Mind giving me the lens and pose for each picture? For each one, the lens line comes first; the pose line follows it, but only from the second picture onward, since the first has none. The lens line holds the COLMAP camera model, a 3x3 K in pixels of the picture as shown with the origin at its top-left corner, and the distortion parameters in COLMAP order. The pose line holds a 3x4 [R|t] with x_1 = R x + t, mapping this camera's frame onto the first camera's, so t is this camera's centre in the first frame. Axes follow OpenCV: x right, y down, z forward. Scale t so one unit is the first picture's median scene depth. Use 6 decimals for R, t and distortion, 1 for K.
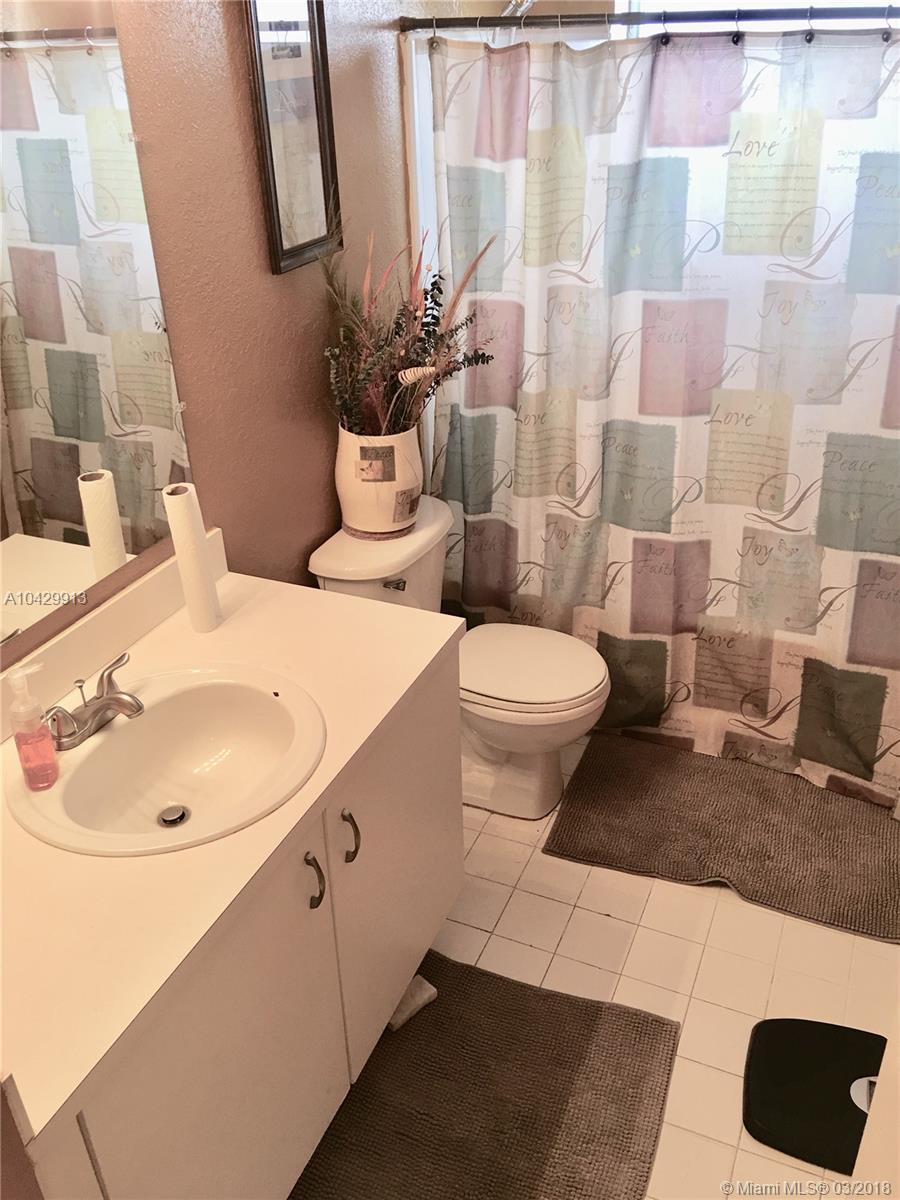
lens RADIAL K [[1023.8, 0, 453.3], [0, 1023.8, 601.4], [0, 0, 1]] dist [0.136465, -0.206492]
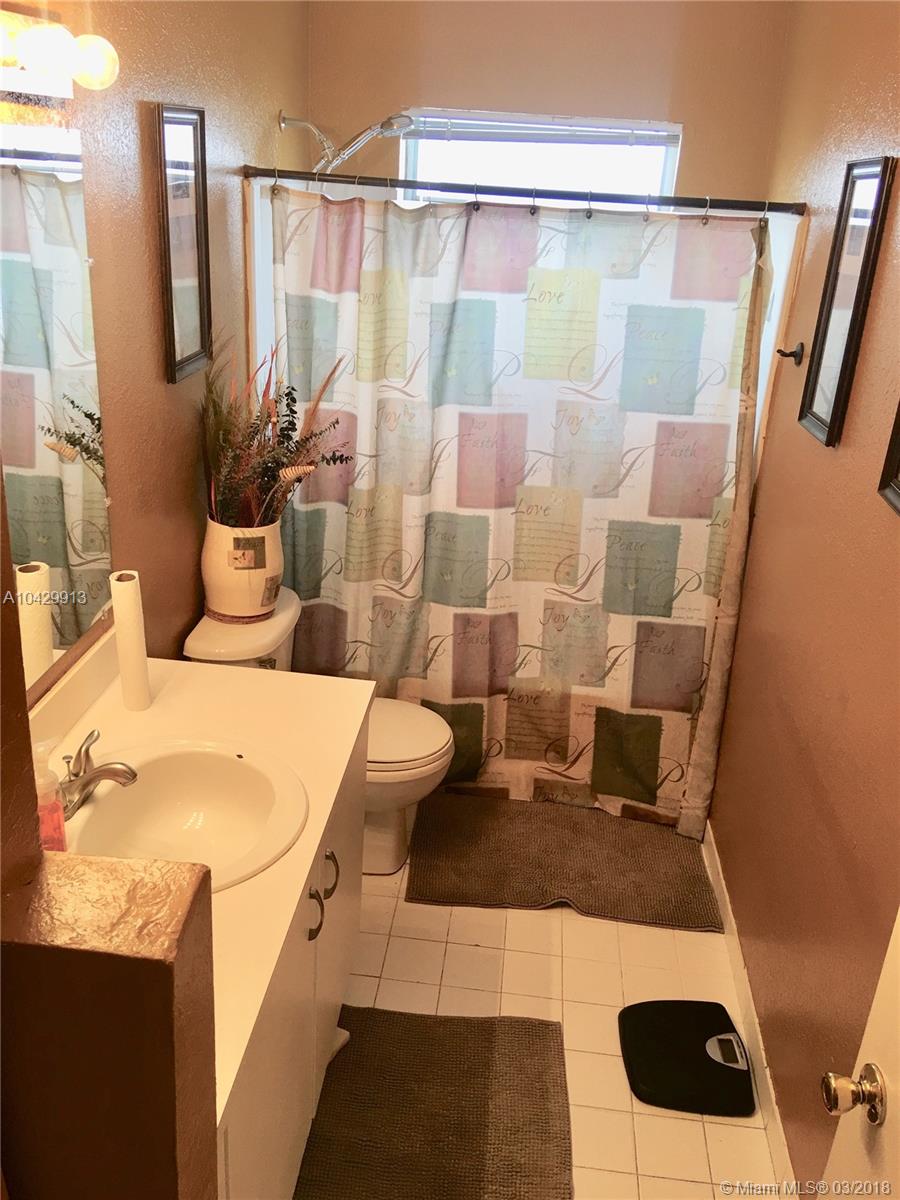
lens RADIAL K [[1023.8, 0, 453.3], [0, 1023.8, 601.4], [0, 0, 1]] dist [0.136465, -0.206492]
pose [[0.947593, -0.041547, 0.316766, -0.207197], [0.072453, 0.993621, -0.086418, 0.026128], [-0.311155, 0.104840, 0.944559, -0.089561]]
